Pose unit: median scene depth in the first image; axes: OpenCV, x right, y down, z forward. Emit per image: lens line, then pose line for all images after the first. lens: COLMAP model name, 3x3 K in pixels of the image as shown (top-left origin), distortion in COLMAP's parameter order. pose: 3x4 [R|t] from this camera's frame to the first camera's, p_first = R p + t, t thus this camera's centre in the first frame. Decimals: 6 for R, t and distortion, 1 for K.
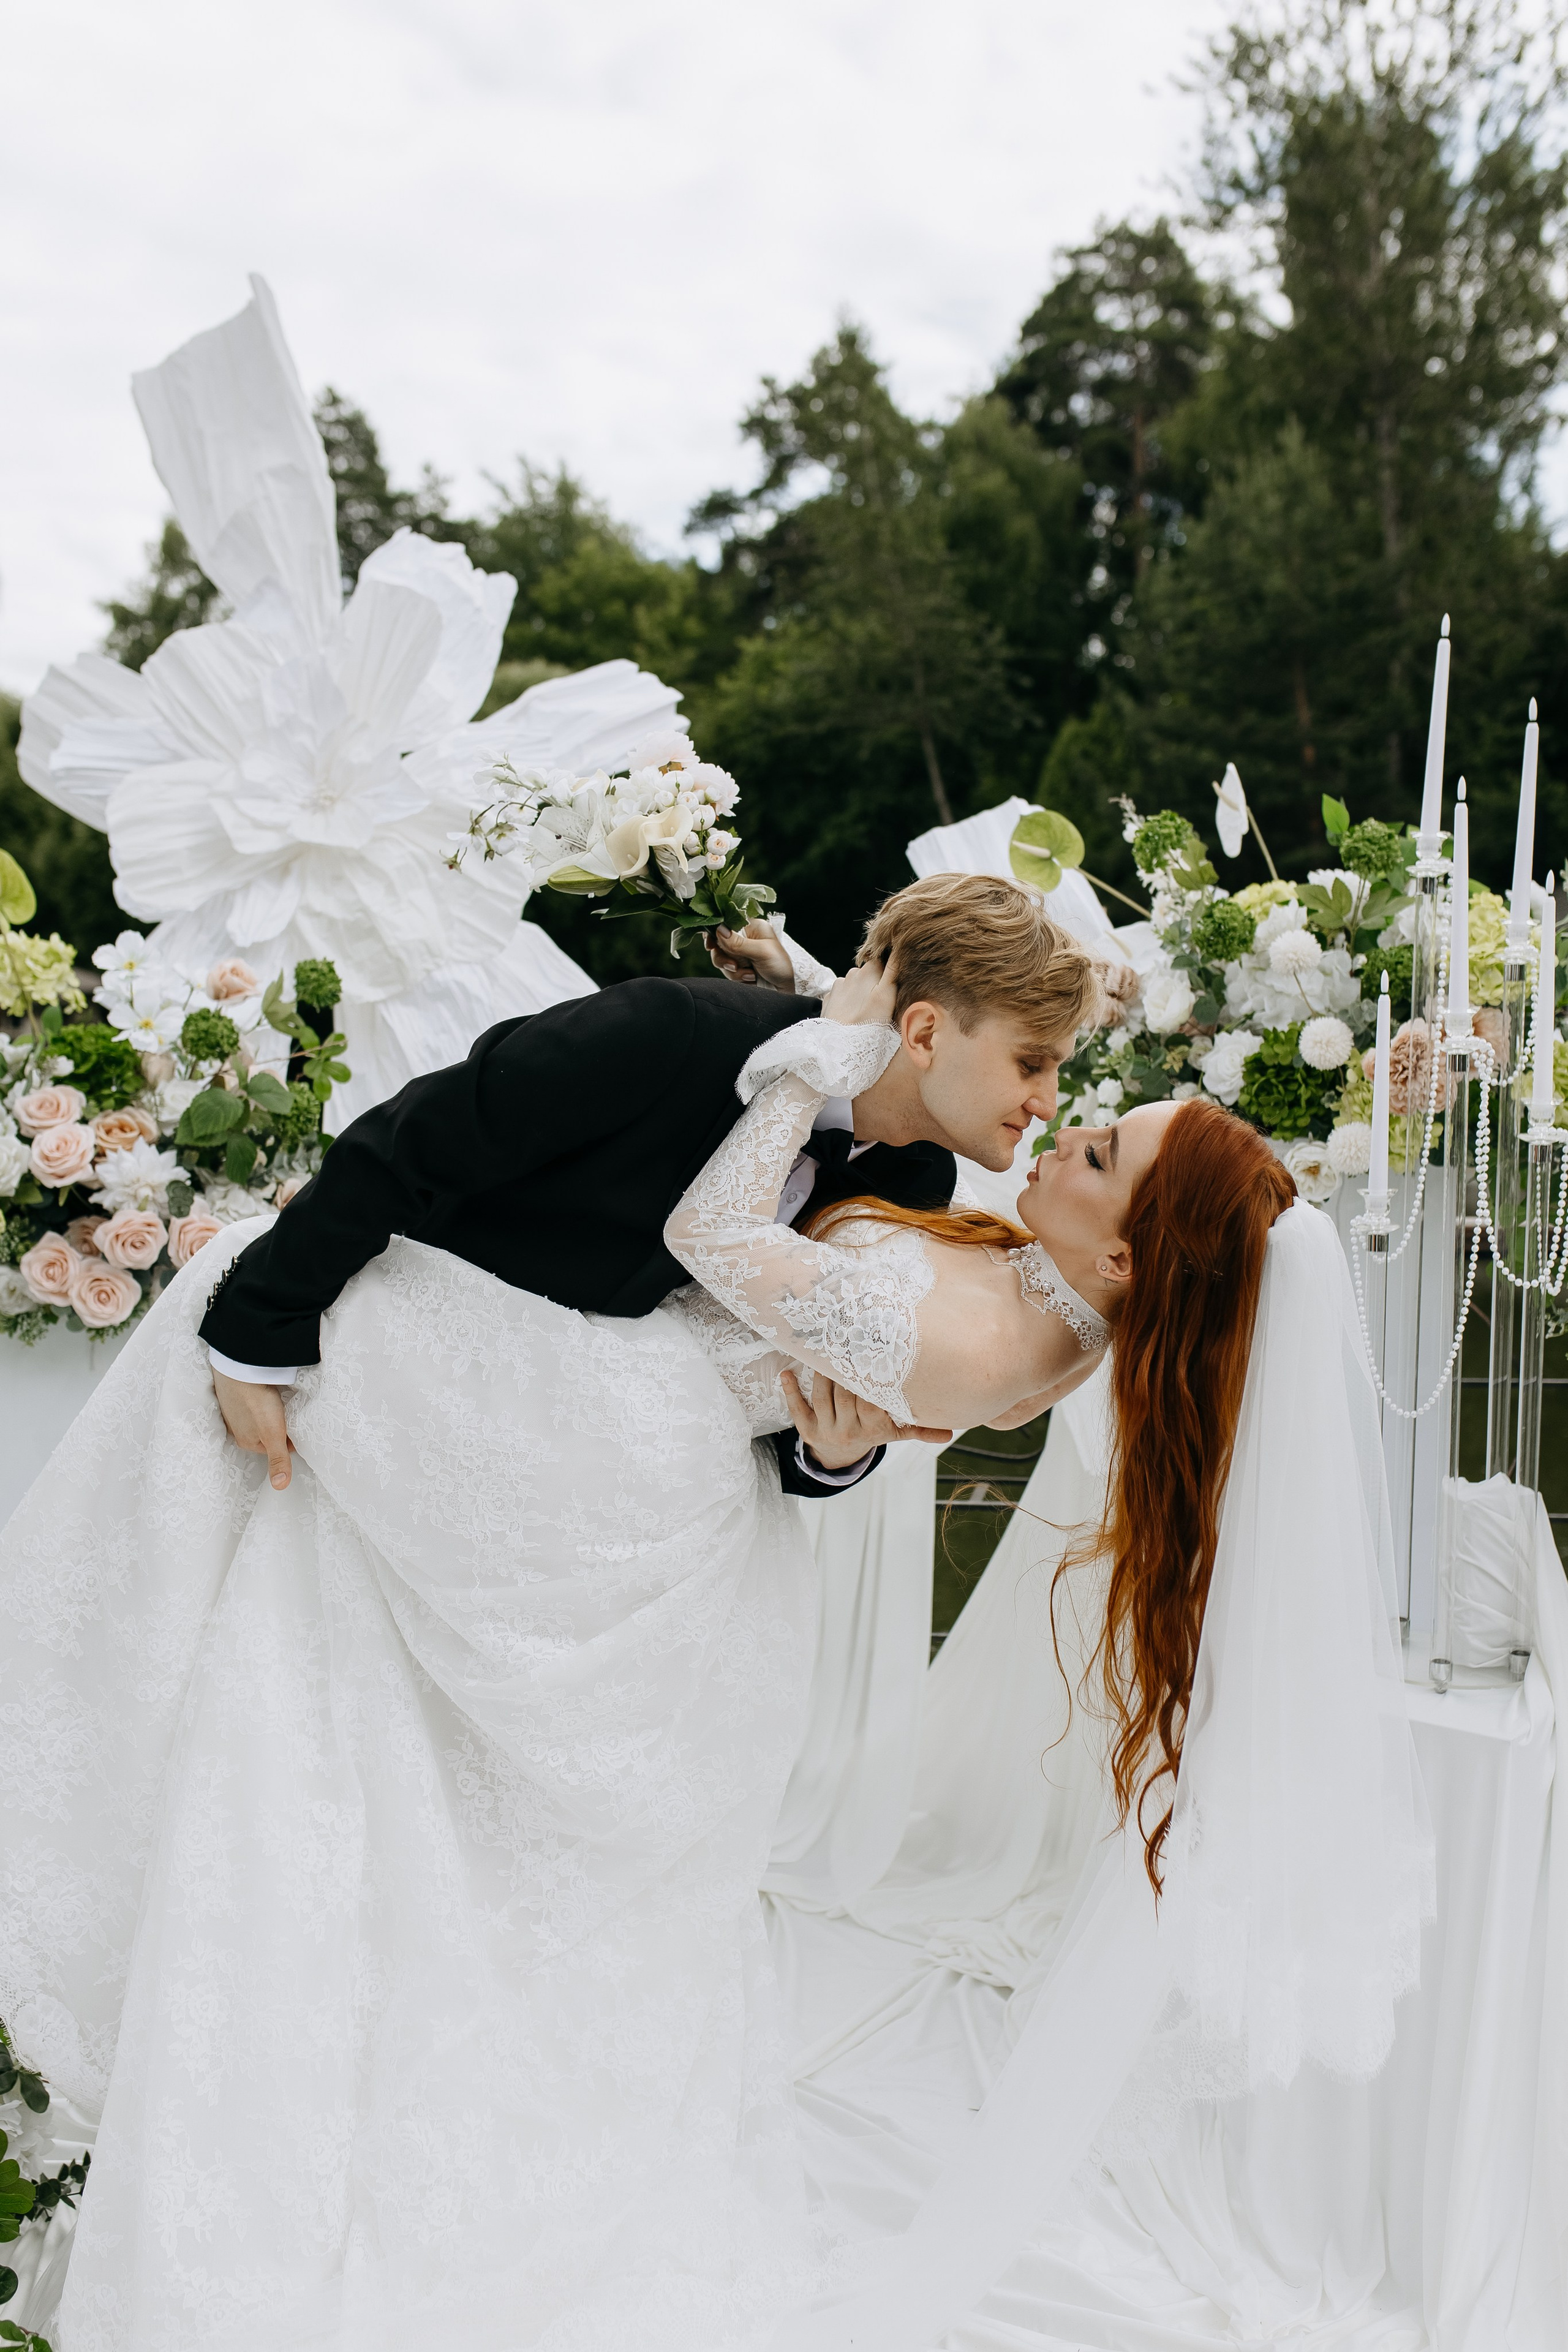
lens RADIAL K [[2273.9, 0, 768.1], [0, 2273.9, 1195.3], [0, 0, 1]] dist [-0.003929, 0.013020]
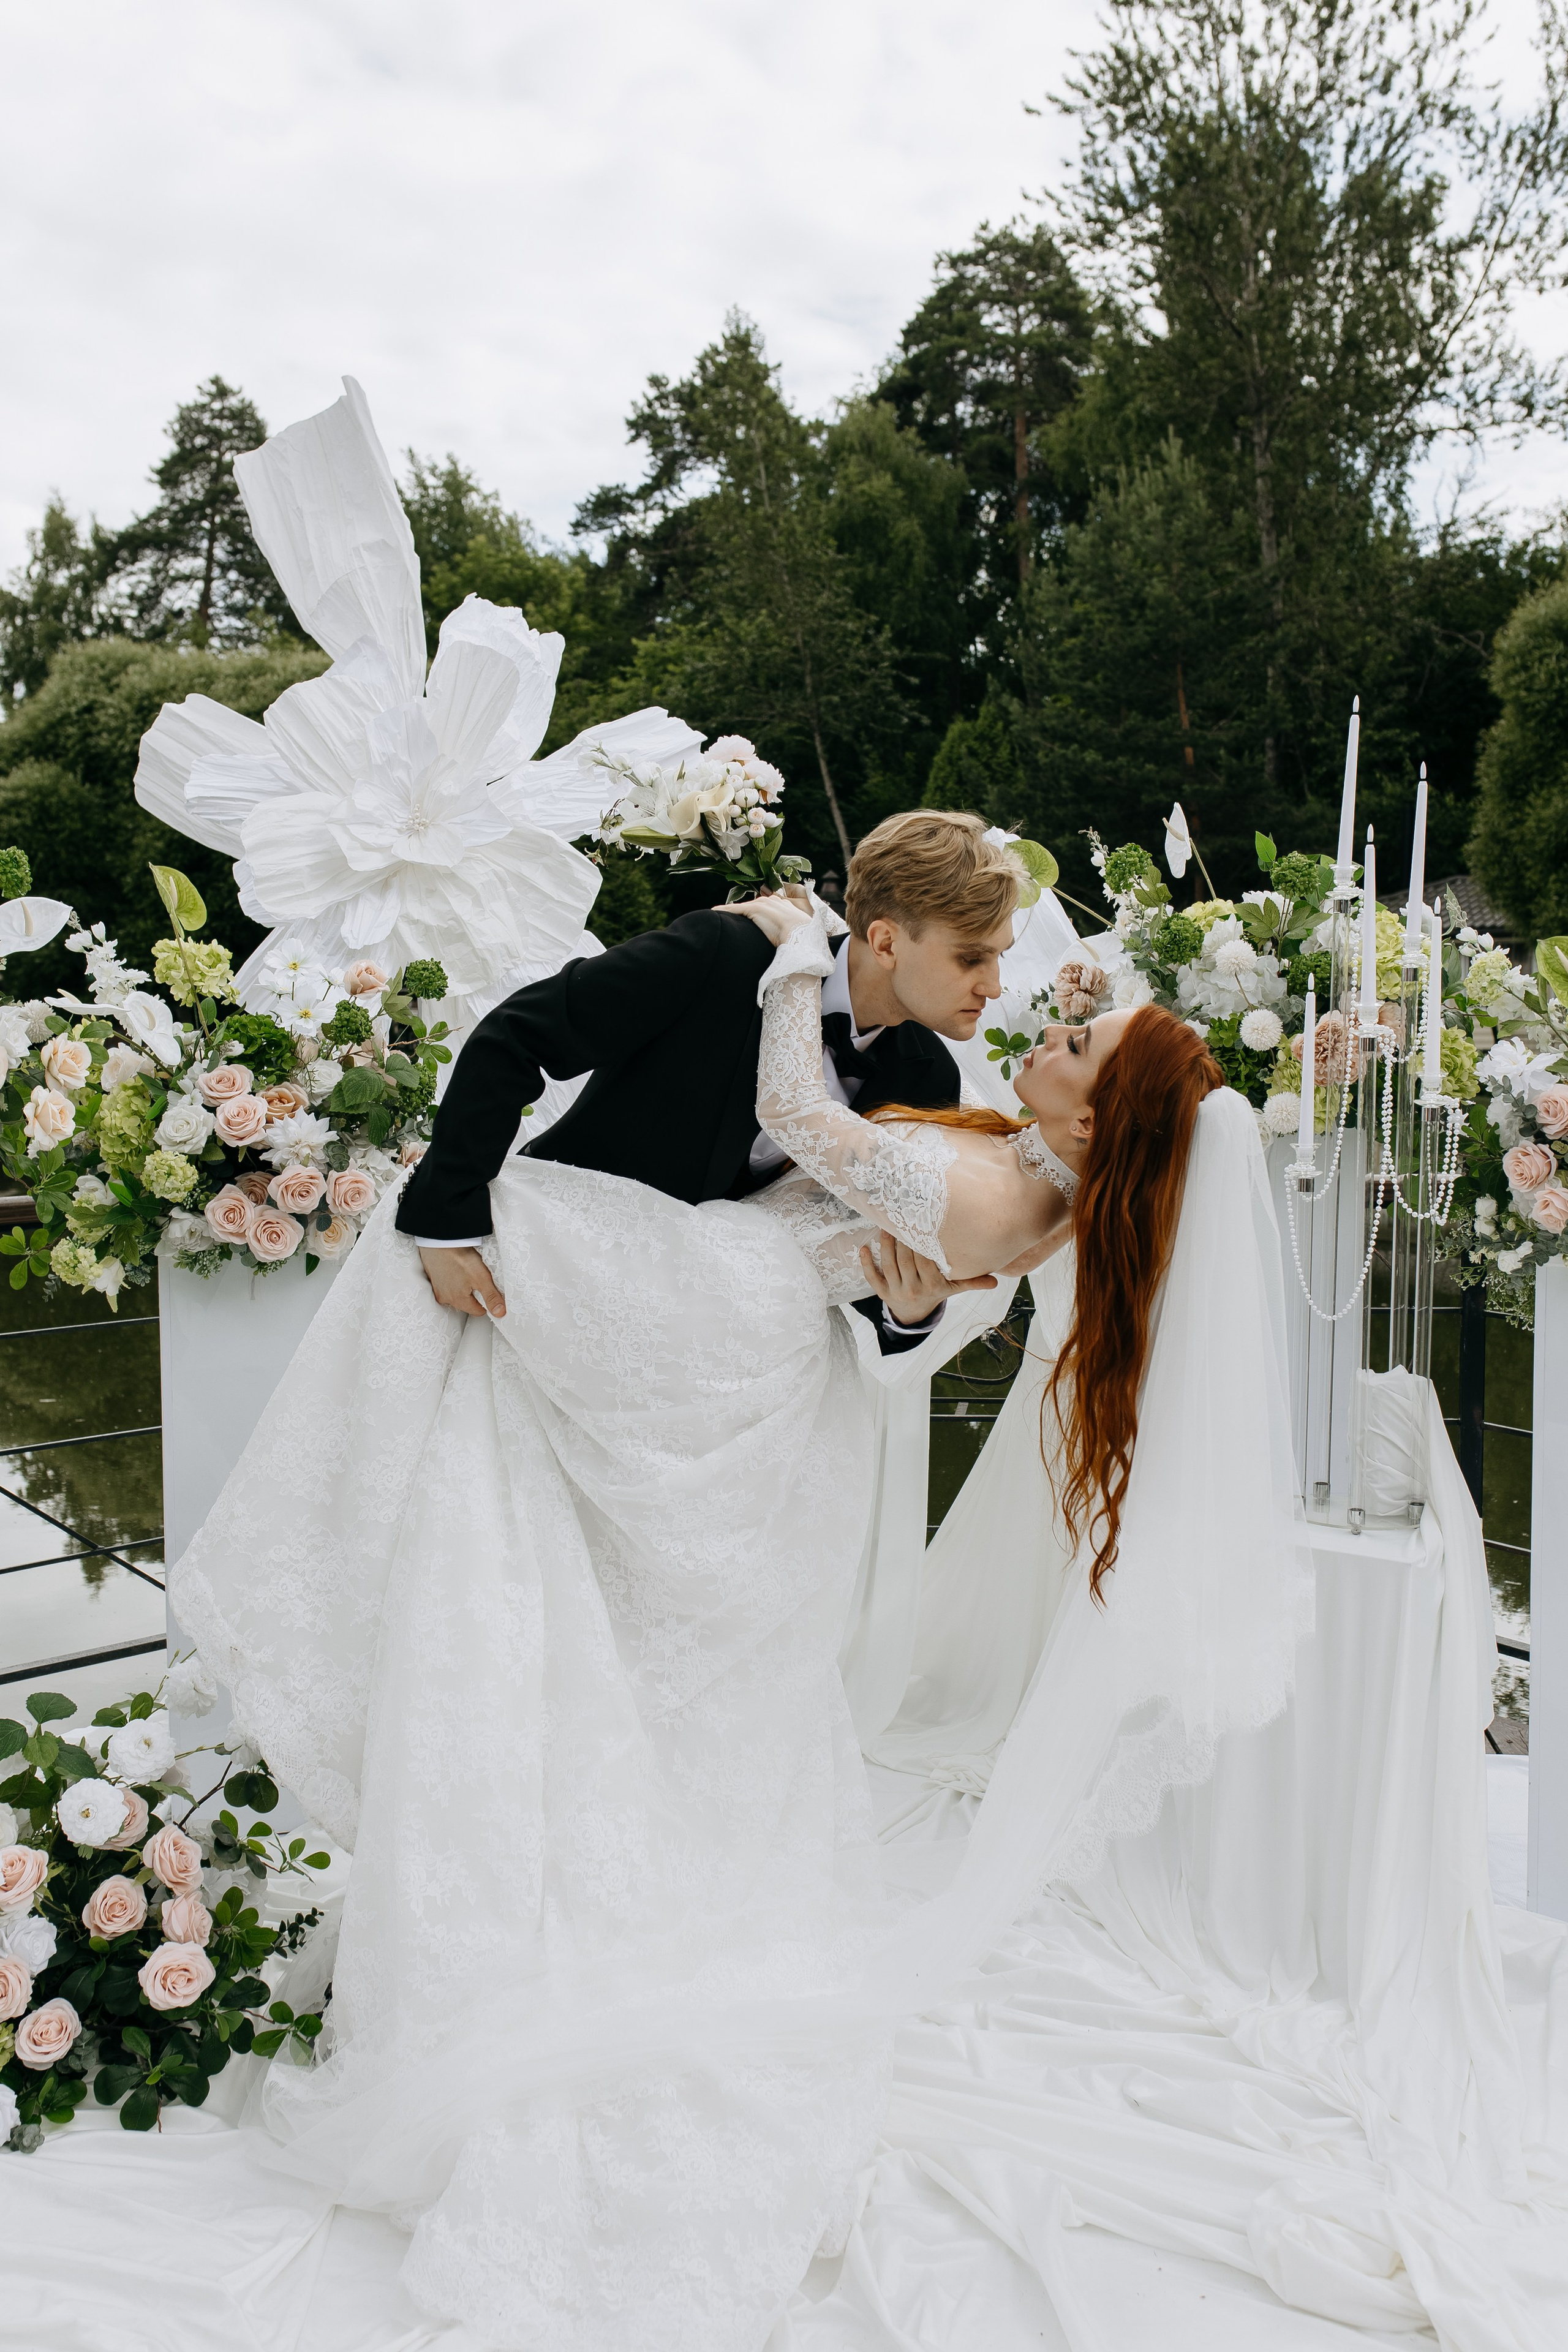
lens RADIAL K [[2246.3, 0, 784.0], [0, 2246.3, 1176.0], [0, 0, 1]] dist [-0.001961, 0.003987]
pose [[0.998449, -0.002911, 0.055600, -0.071142], [0.003129, 0.999988, -0.003821, 0.014508], [-0.055589, 0.003989, 0.998446, -0.183706]]
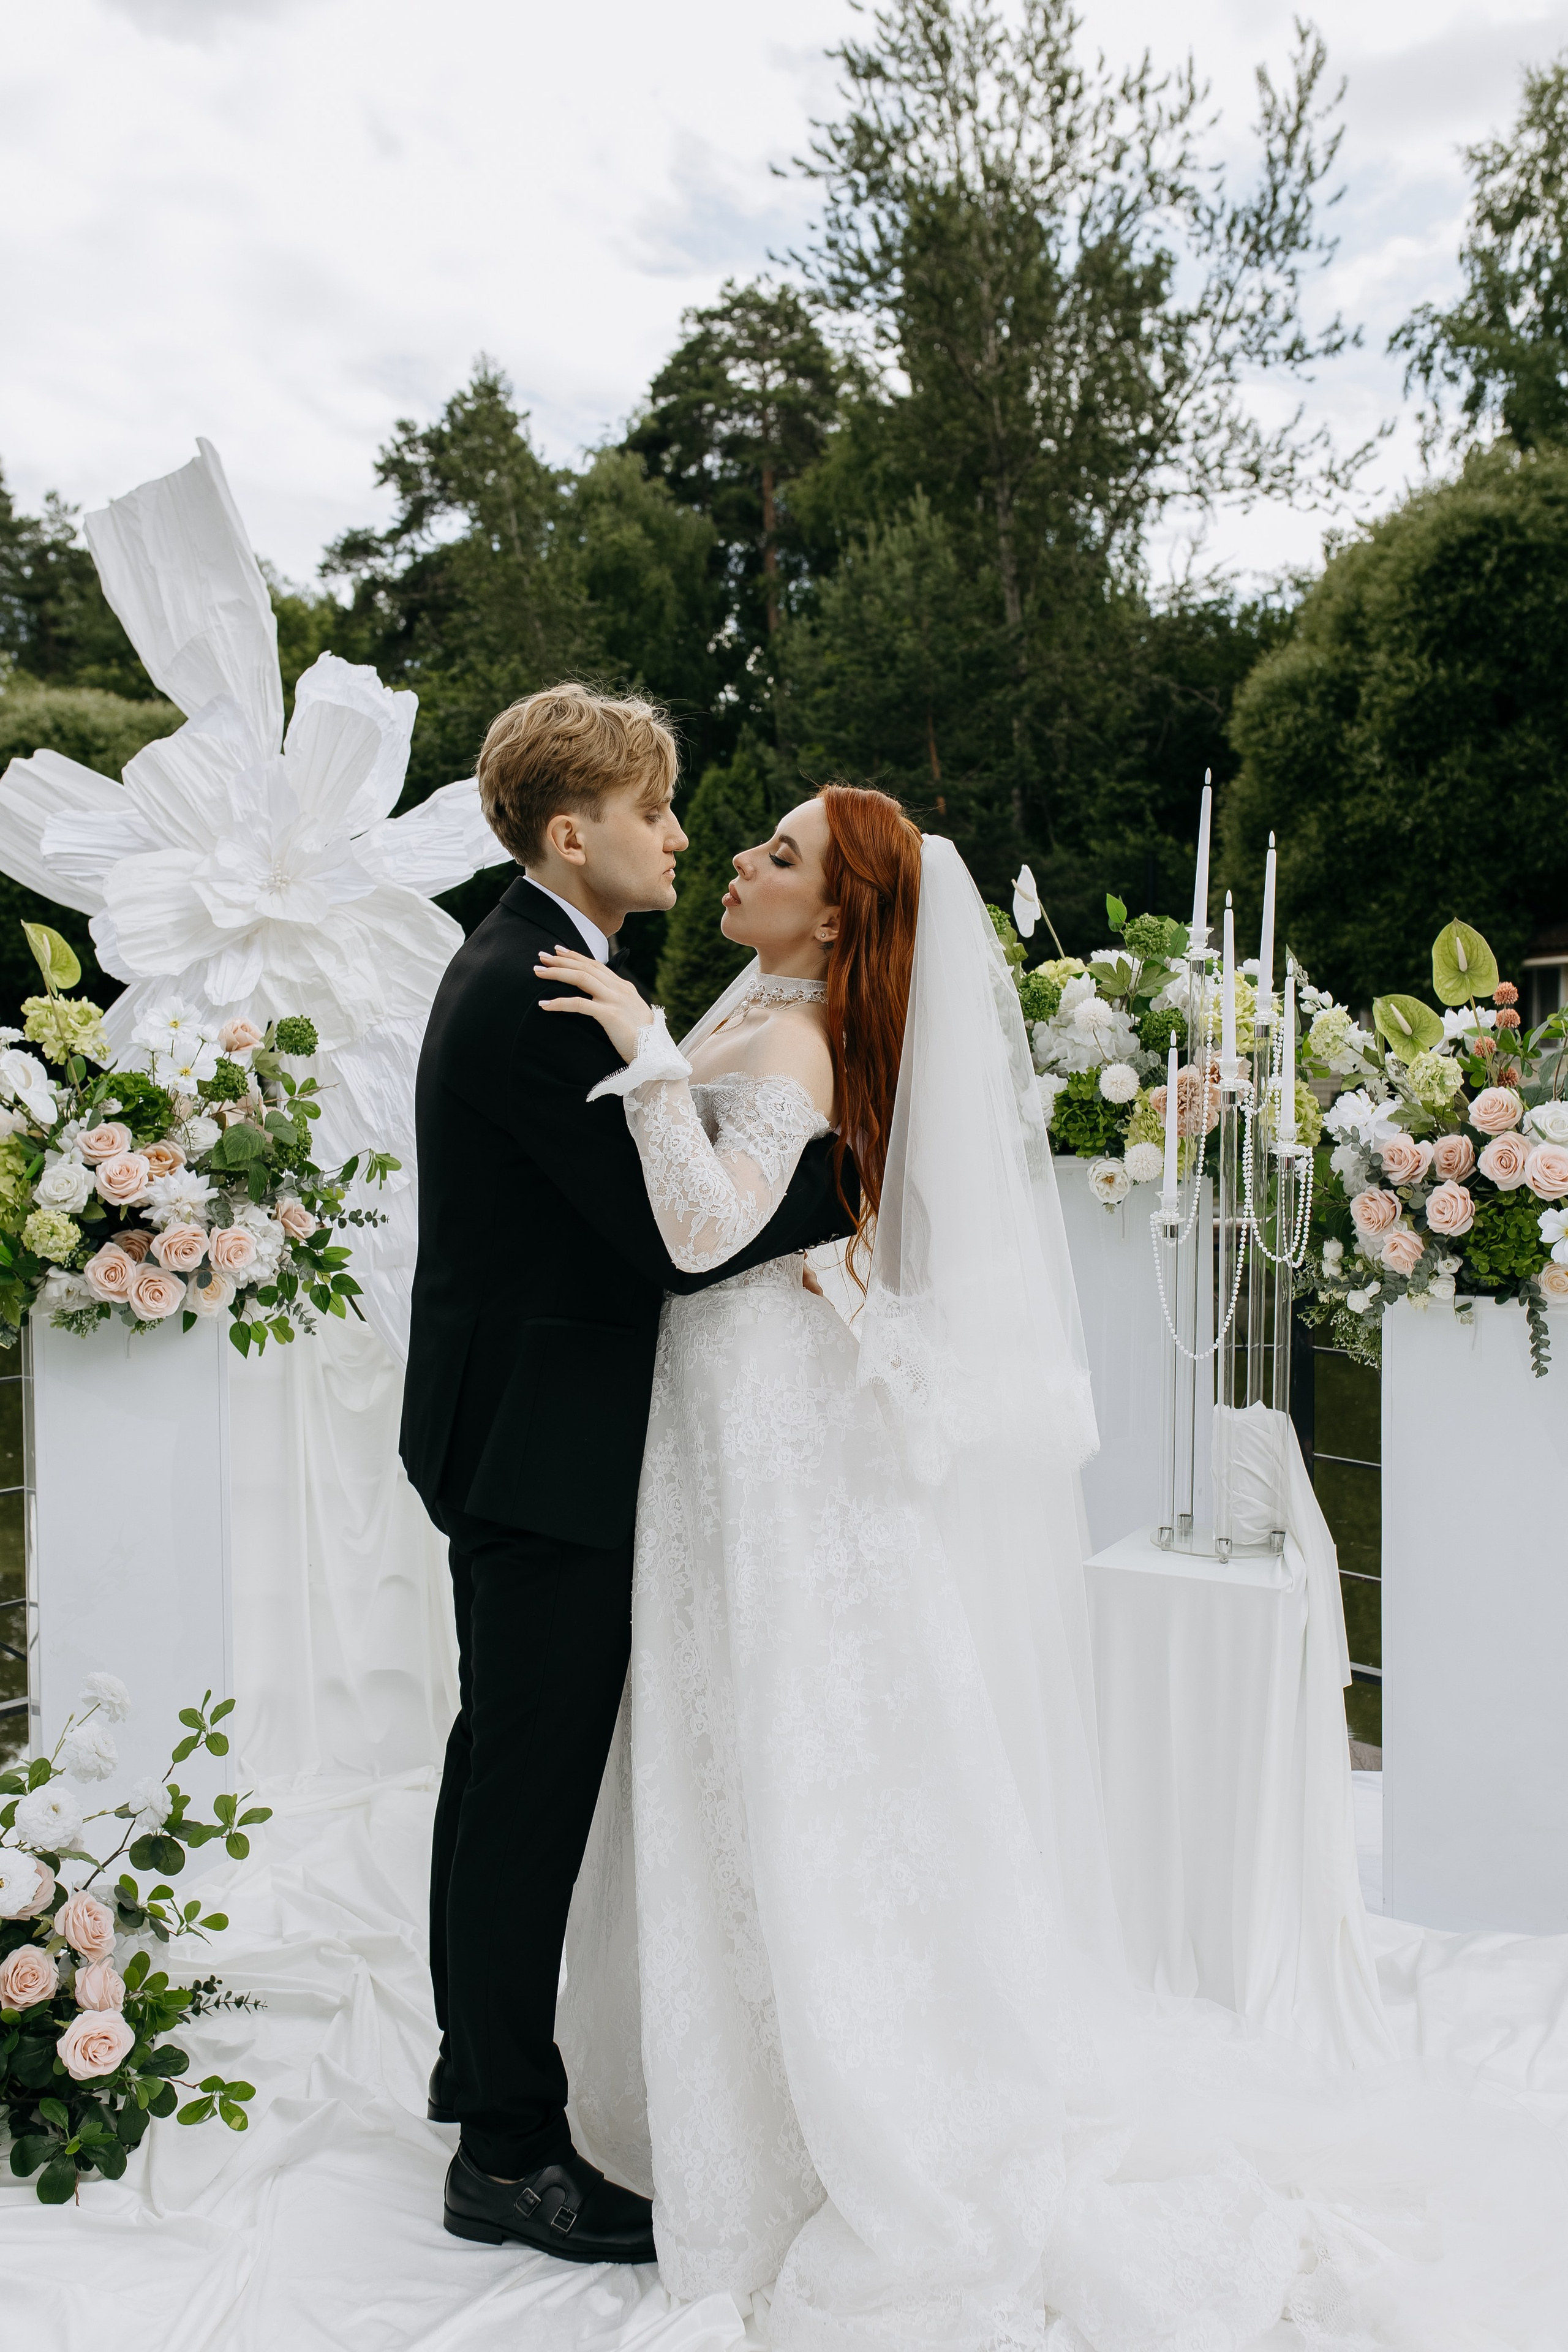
lens RADIAL K [[2241.5, 0, 787.2], [0, 2241.5, 1159.2], [0, 0, 1]] dist [0.002996, -0.004626]
pose [[0.986181, -0.009800, 0.165382, -0.130105], [0.014912, 0.999448, -0.029699, 0.010530], [-0.165000, 0.031755, 0.985782, -0.203350]]
